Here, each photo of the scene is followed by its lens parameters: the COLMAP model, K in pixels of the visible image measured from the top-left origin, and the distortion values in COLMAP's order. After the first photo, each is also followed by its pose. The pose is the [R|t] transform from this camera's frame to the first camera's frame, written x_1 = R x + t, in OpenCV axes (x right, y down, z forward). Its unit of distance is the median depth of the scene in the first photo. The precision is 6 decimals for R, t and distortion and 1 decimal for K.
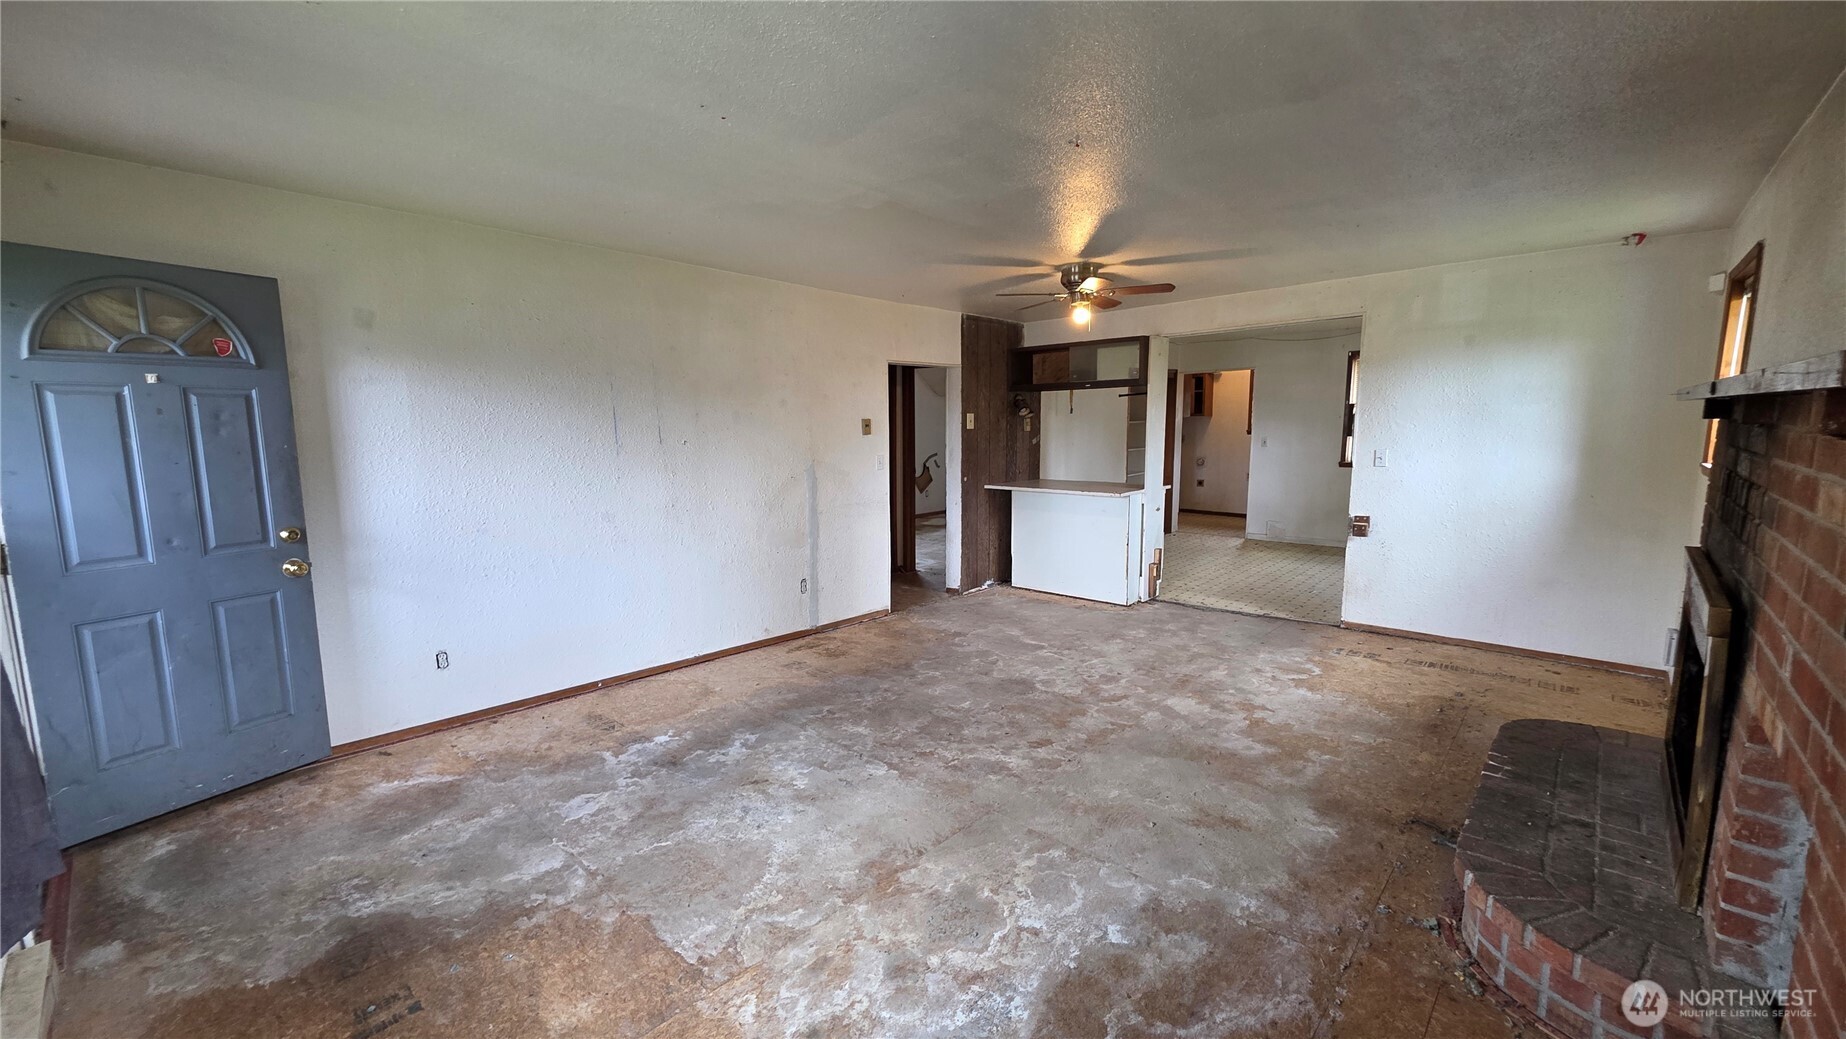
lens RADIAL K [[736.4, 0, 923.0], [0, 736.4, 519.5], [0, 0, 1]] dist [-0.001078, -0.000737]
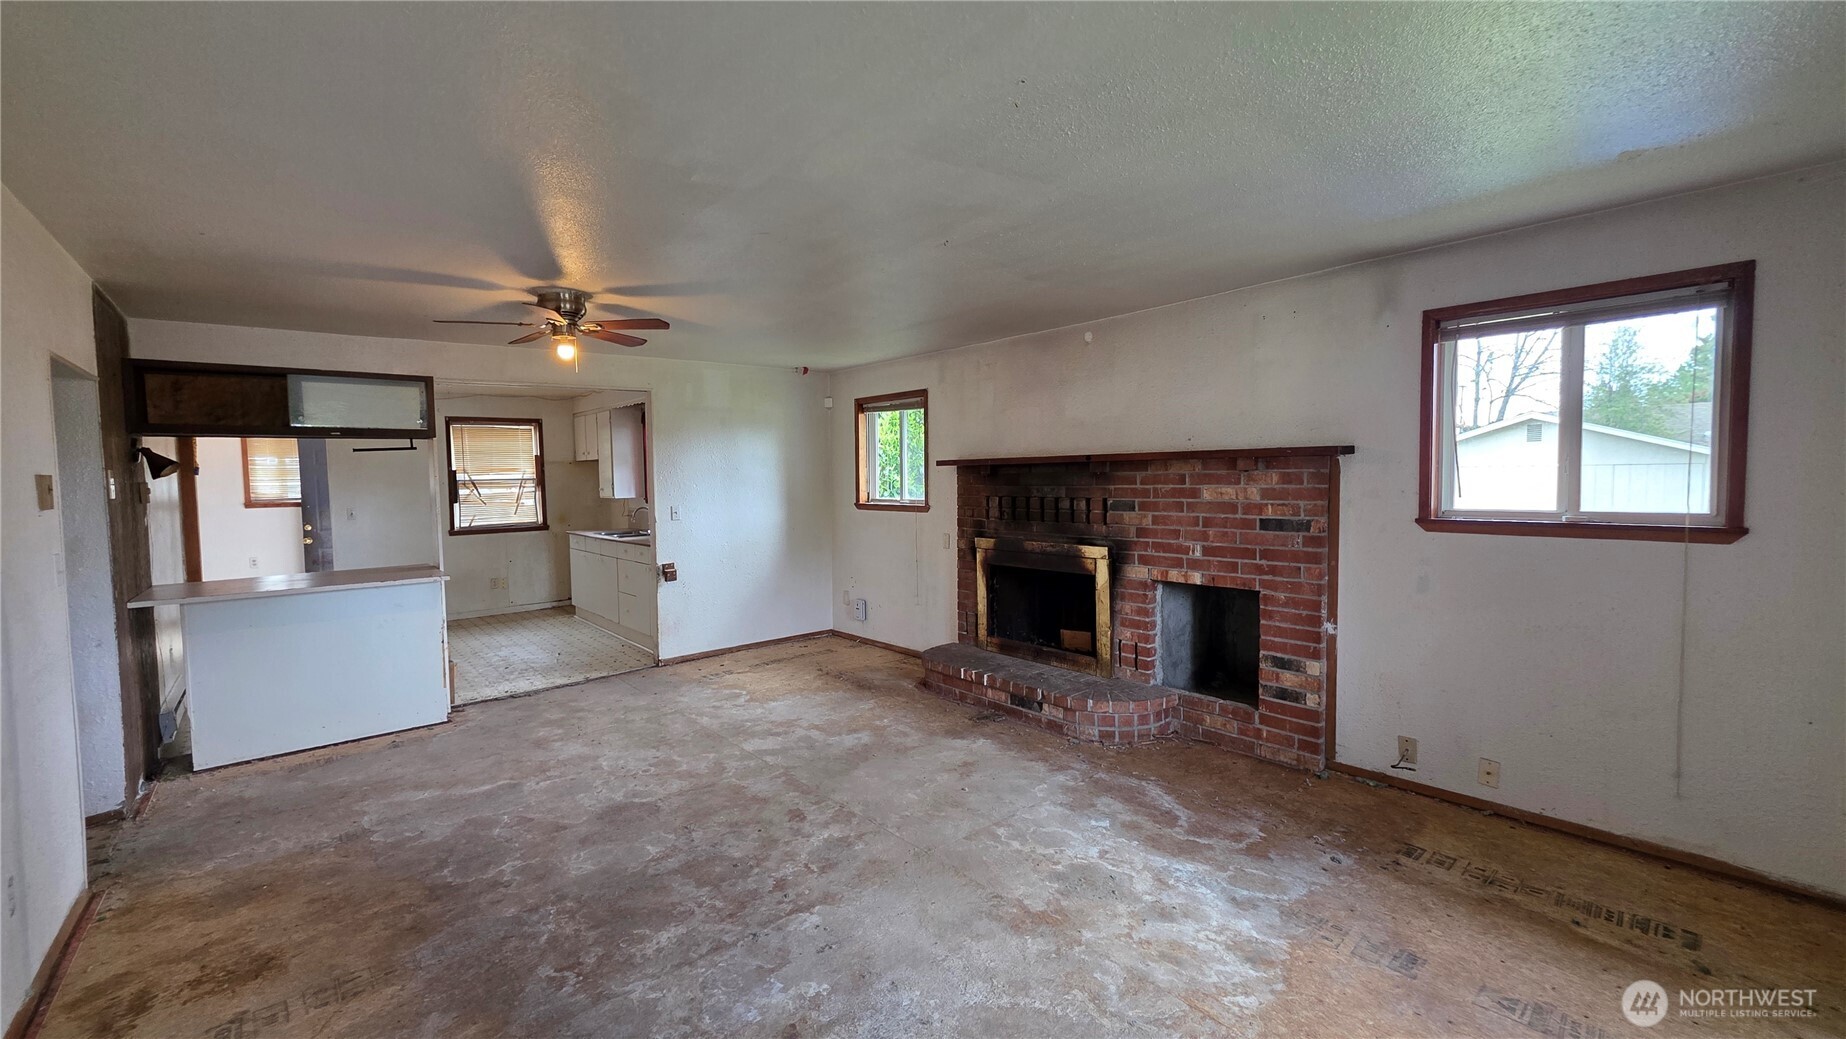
lens RADIAL K [[736.4, 0, 923.0], [0, 736.4, 519.5], [0, 0, 1]] dist [-0.001078, -0.000737]
pose [[0.113046, -0.047373, 0.992460, -0.663013], [0.149241, 0.988340, 0.030177, -0.063712], [-0.982318, 0.144704, 0.118798, 0.617380]]
